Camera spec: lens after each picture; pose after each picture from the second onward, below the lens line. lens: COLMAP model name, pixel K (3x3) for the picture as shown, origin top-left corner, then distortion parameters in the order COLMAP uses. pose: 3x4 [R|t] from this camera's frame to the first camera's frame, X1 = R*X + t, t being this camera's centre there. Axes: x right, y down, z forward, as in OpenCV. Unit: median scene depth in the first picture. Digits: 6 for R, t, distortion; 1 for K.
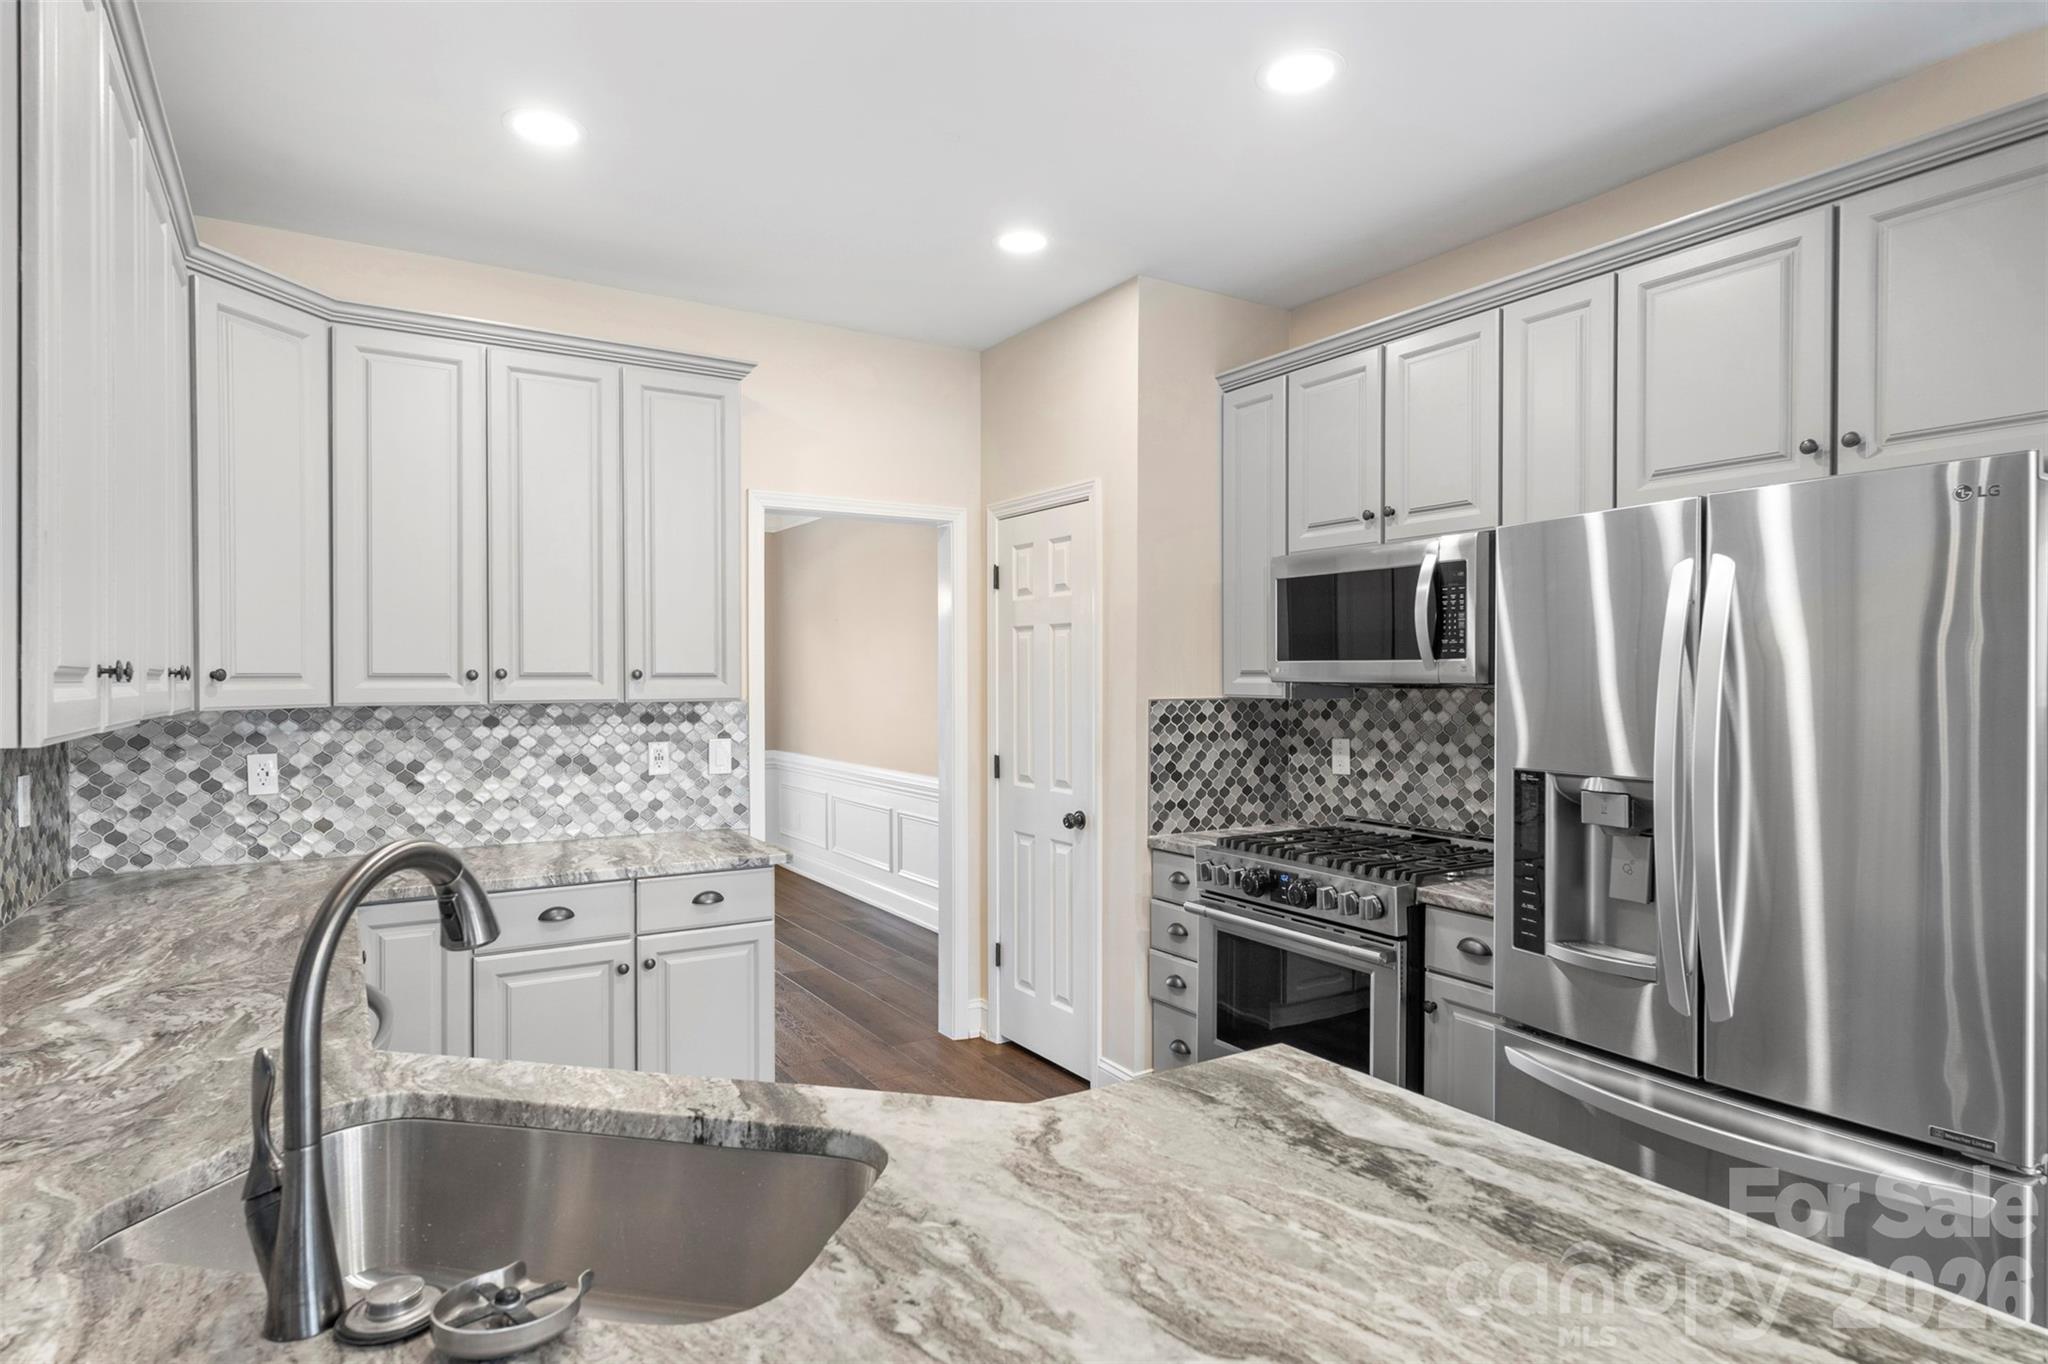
lens RADIAL K [[1114.5, 0, 1007.9], [0, 1114.5, 686.9], [0, 0, 1]] dist [-0.000740, 0.002356]
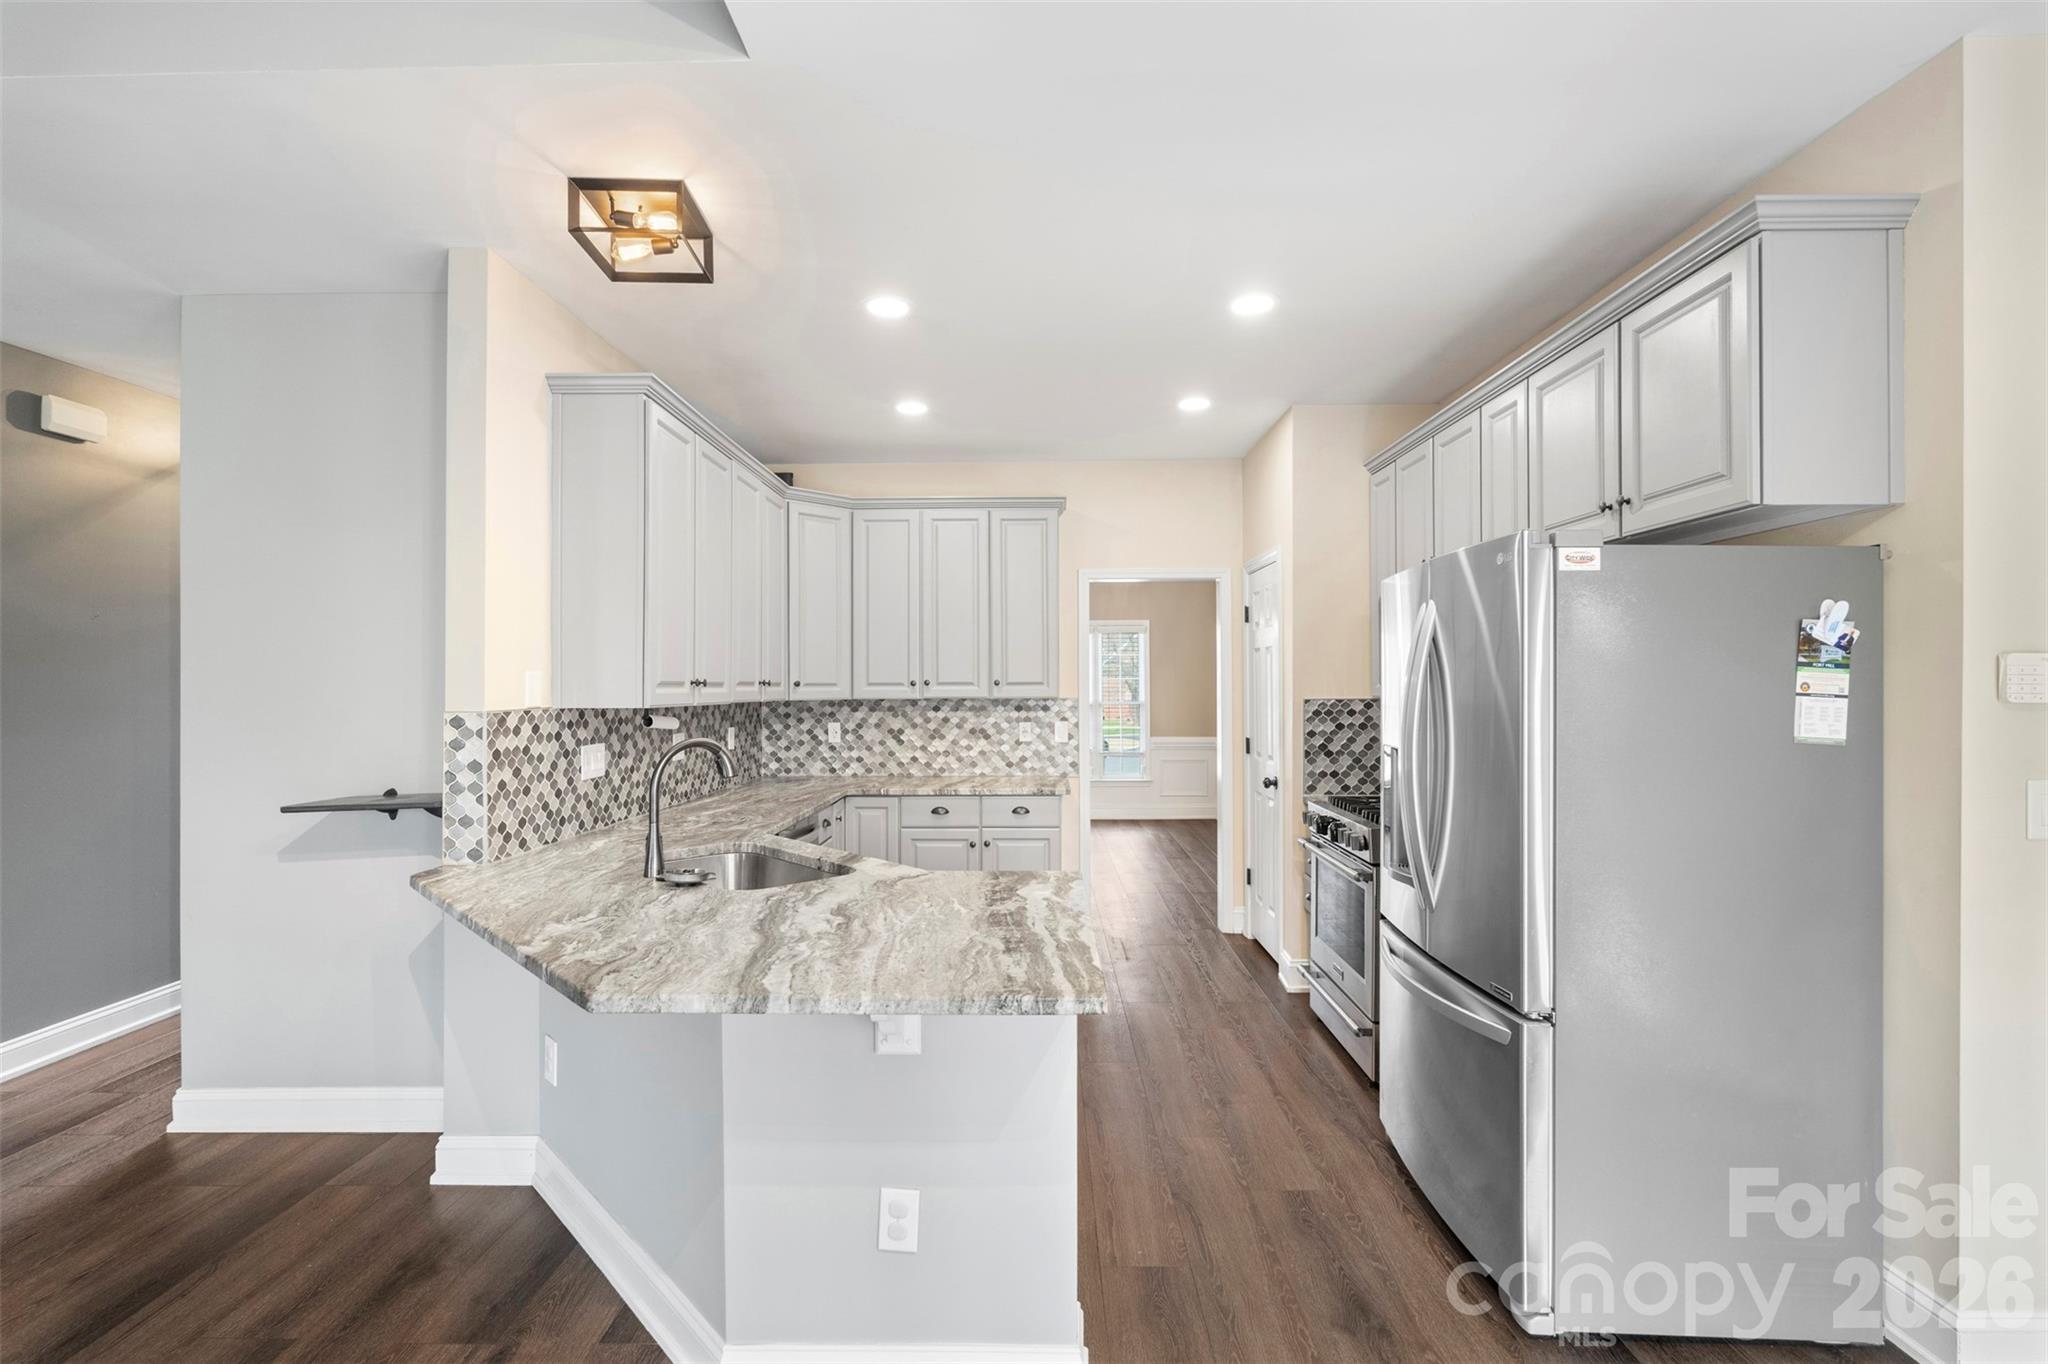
lens RADIAL K [[900.1, 0, 1011.8], [0, 900.1, 682.3], [0, 0, 1]] dist [-0.002785, 0.000109]
pose [[0.834630, -0.003759, -0.550799, 0.460663], [-0.002803, 0.999935, -0.011073, 0.003916], [0.550804, 0.010786, 0.834565, -0.172637]]
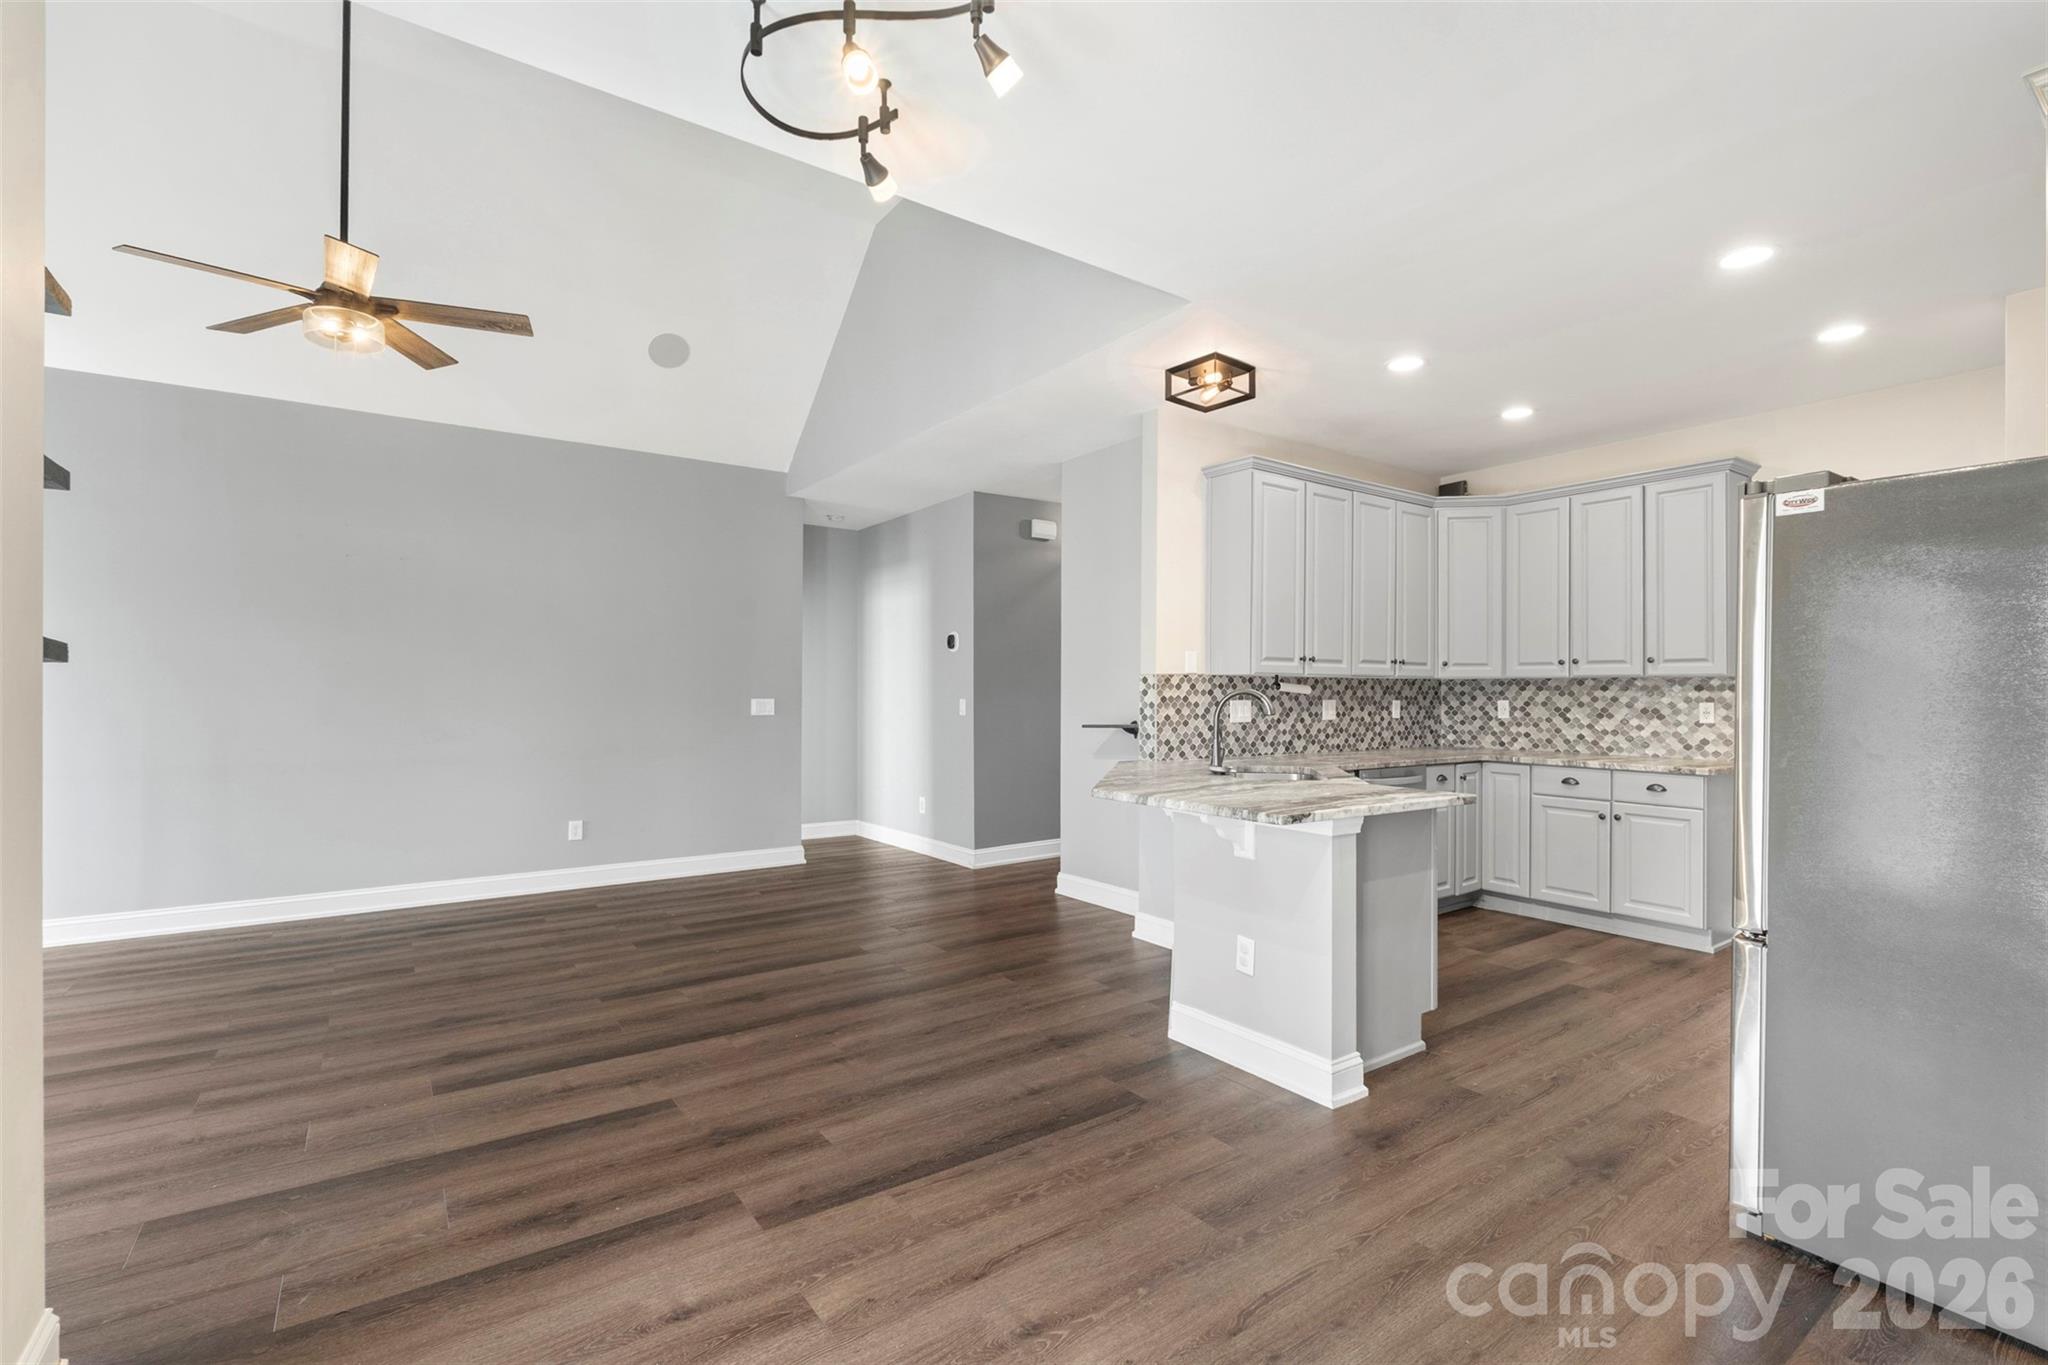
lens RADIAL K [[900.1, 0, 1026.6], [0, 900.1, 680.8], [0, 0, 1]] dist [-0.002785, 0.000109]
pose [[0.051281, -0.008165, -0.998651, 0.990732], [-0.014382, 0.999857, -0.008914, 0.046783], [0.998581, 0.014820, 0.051156, -0.040731]]
